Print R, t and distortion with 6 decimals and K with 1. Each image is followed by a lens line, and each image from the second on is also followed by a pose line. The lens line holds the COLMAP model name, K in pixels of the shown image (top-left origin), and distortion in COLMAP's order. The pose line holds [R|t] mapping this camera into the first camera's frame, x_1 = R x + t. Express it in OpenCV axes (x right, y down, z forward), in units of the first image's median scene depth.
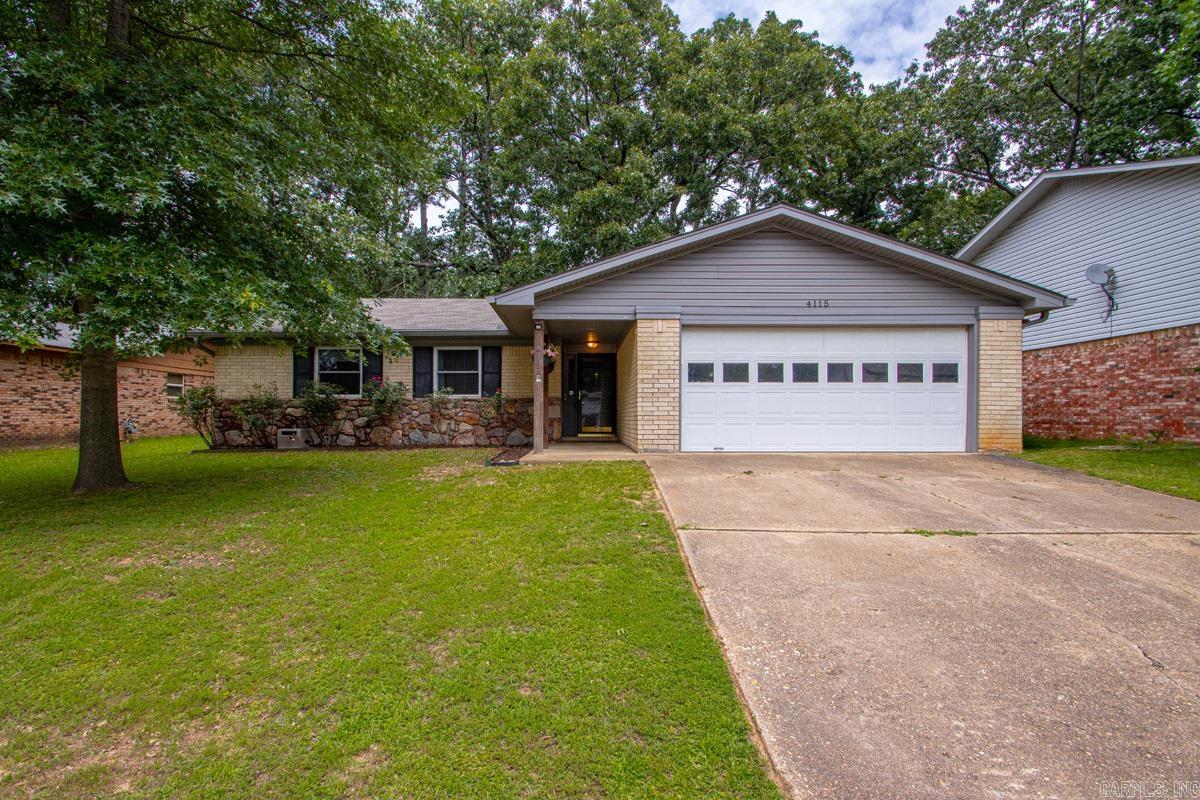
lens RADIAL K [[542.4, 0, 600.0], [0, 542.4, 400.0], [0, 0, 1]] dist [0.002783, 0.000110]
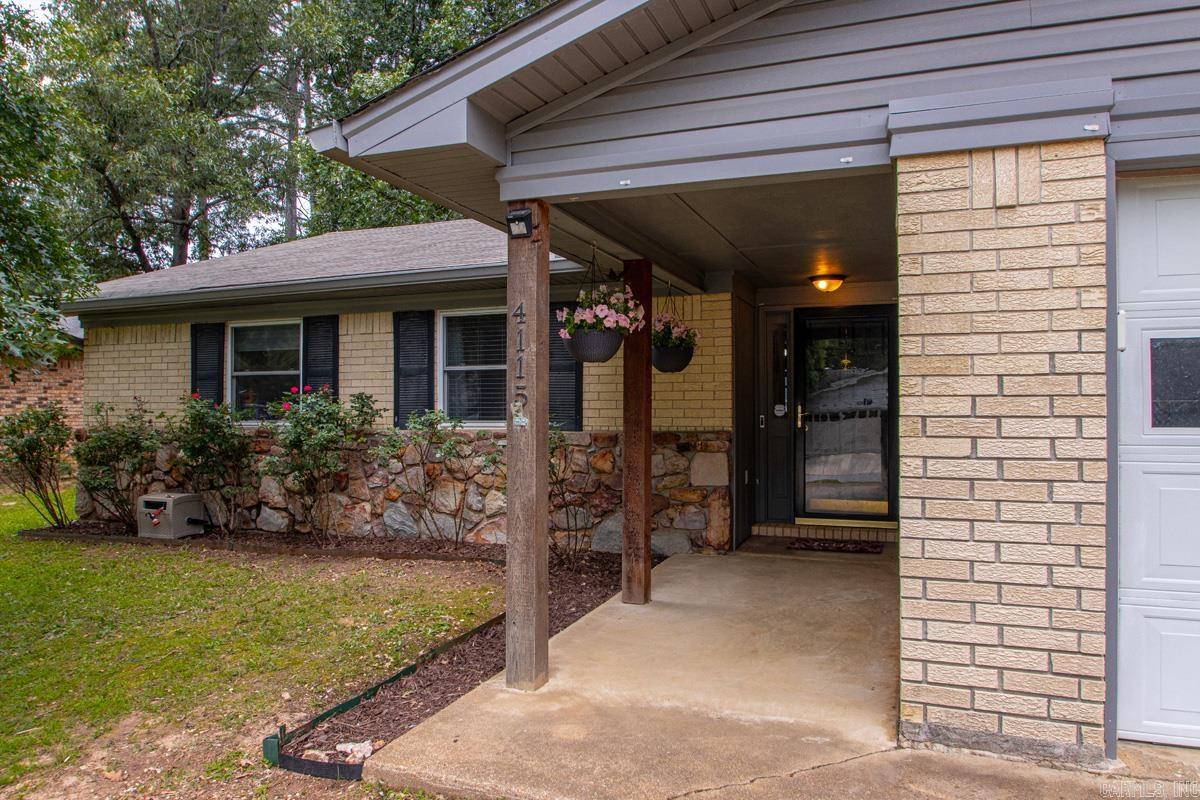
lens RADIAL K [[854.4, 0, 569.7], [0, 854.4, 390.9], [0, 0, 1]] dist [-0.035958, 0.001123]
pose [[0.919503, -0.008994, -0.392979, 0.079044], [0.012421, 0.999904, 0.006179, -0.052234], [0.392886, -0.010563, 0.919527, 0.591623]]
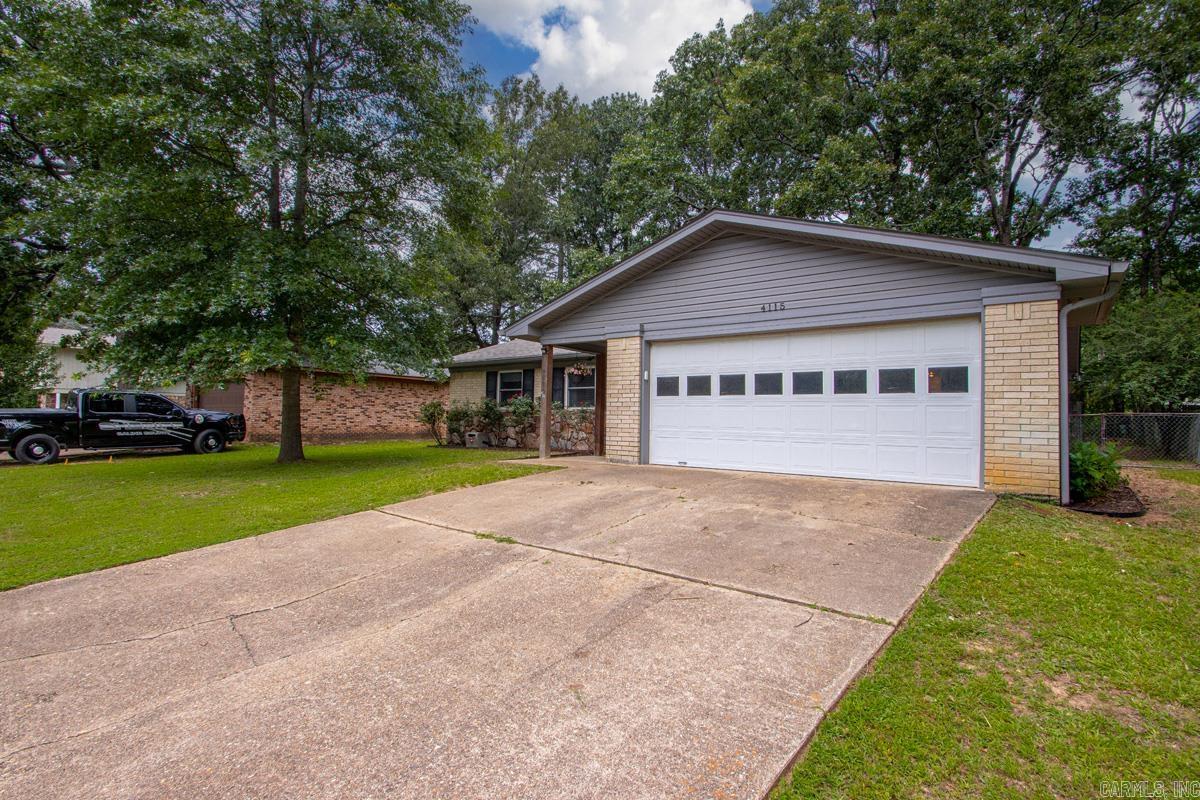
lens RADIAL K [[575.7, 0, 600.0], [0, 575.7, 400.0], [0, 0, 1]] dist [0.000098, -0.000055]
pose [[0.786634, -0.006288, -0.617388, 0.748910], [-0.006649, 0.999804, -0.018654, -0.004111], [0.617384, 0.018779, 0.786438, 0.075576]]
